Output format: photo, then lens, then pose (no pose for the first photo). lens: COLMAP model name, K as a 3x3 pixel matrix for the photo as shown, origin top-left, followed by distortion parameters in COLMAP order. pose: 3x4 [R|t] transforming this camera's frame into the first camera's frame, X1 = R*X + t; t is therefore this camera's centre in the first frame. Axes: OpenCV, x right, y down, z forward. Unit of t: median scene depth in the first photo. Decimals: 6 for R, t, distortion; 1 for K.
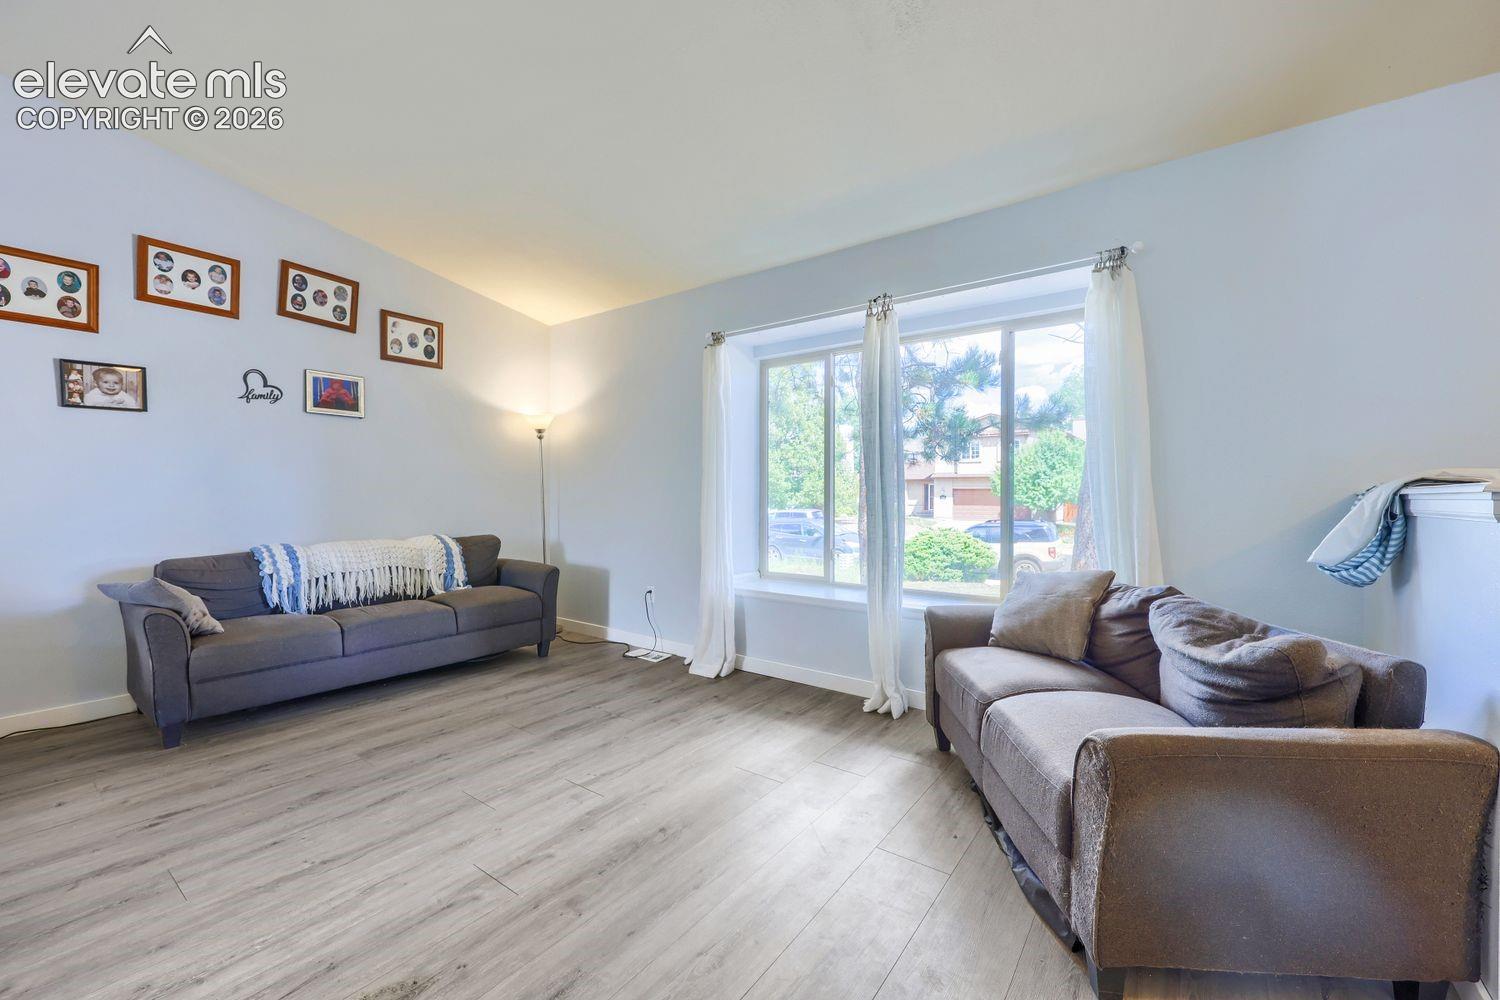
lens RADIAL K [[599.4, 0, 747.4], [0, 599.4, 495.6], [0, 0, 1]] dist [-0.001283, -0.000367]
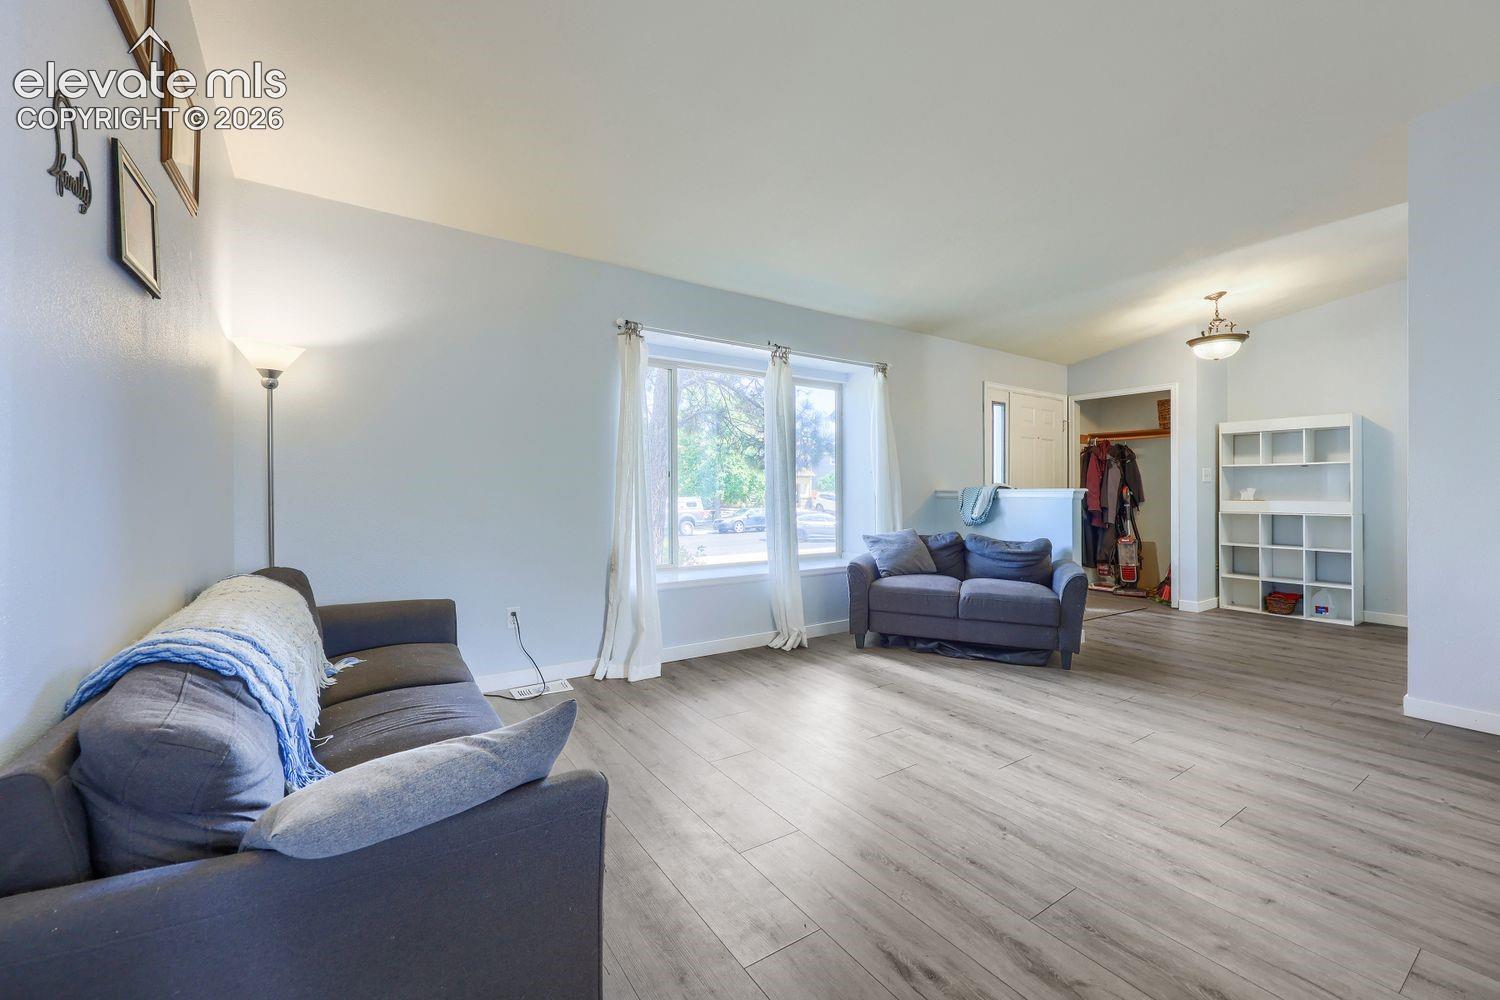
lens RADIAL K [[599.4, 0, 747.4], [0, 599.4, 495.6], [0, 0, 1]] dist [-0.001283, -0.000367]
pose [[0.339667, -0.010427, 0.940488, -1.042477], [-0.002432, 0.999925, 0.011964, -0.006625], [-0.940543, -0.006352, 0.339616, 0.589681]]
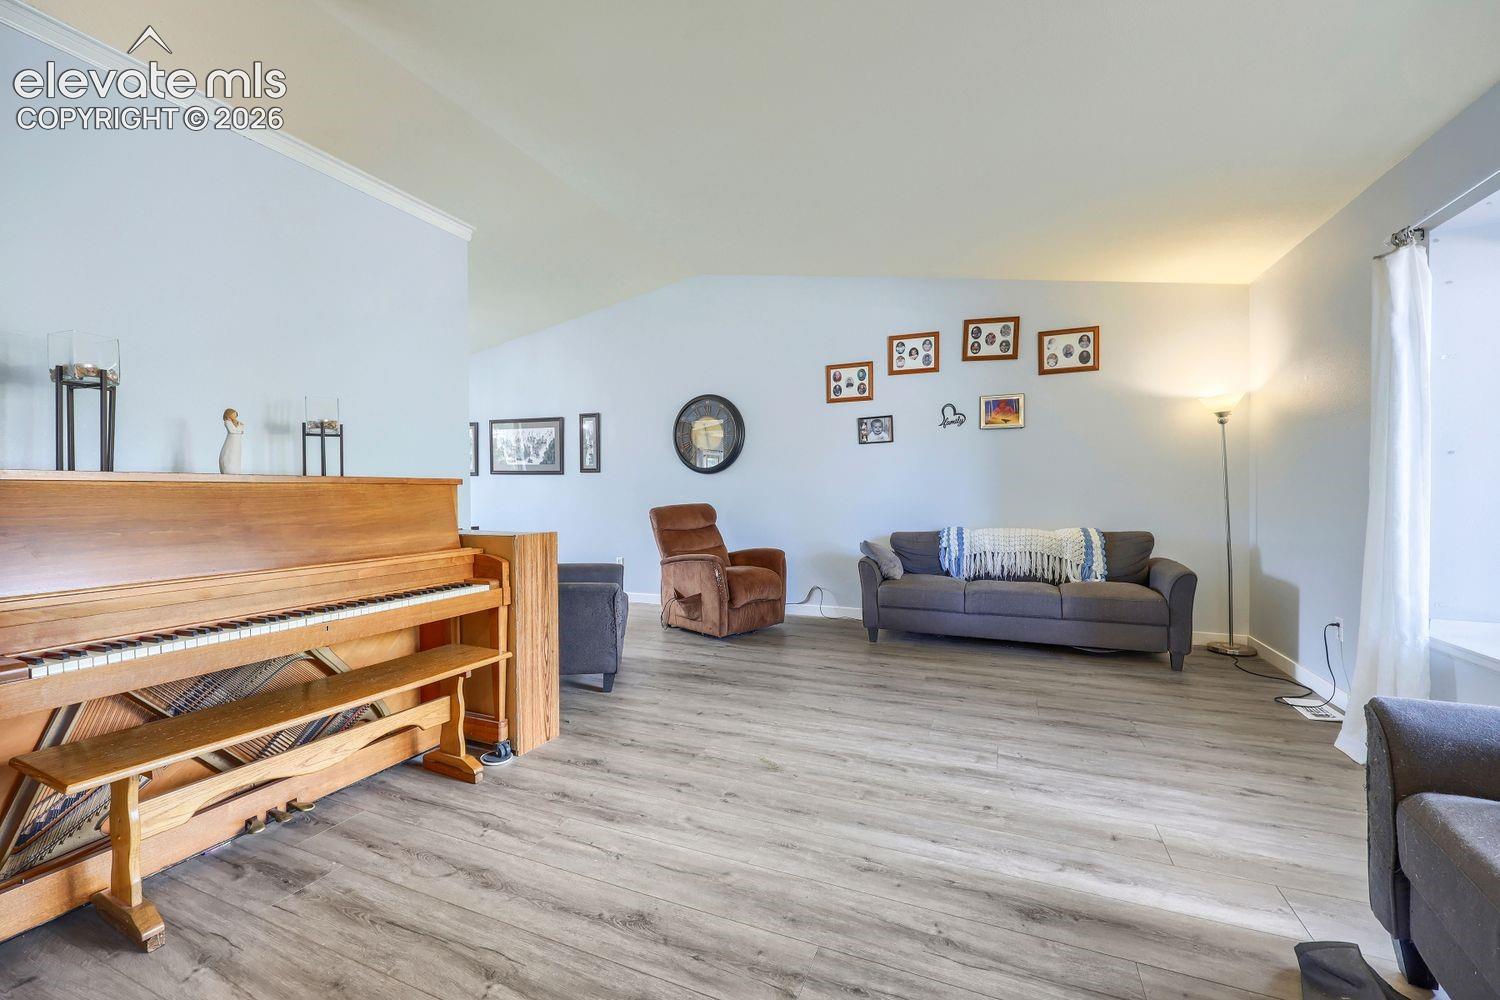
lens RADIAL K [[599.4, 0, 747.4], [0, 599.4, 495.6], [0, 0, 1]] dist [-0.001283, -0.000367]
pose [[0.233676, 0.001092, -0.972314, 0.476820], [0.007493, 0.999968, 0.002924, -0.000047], [0.972286, -0.007968, 0.233660, 0.207693]]
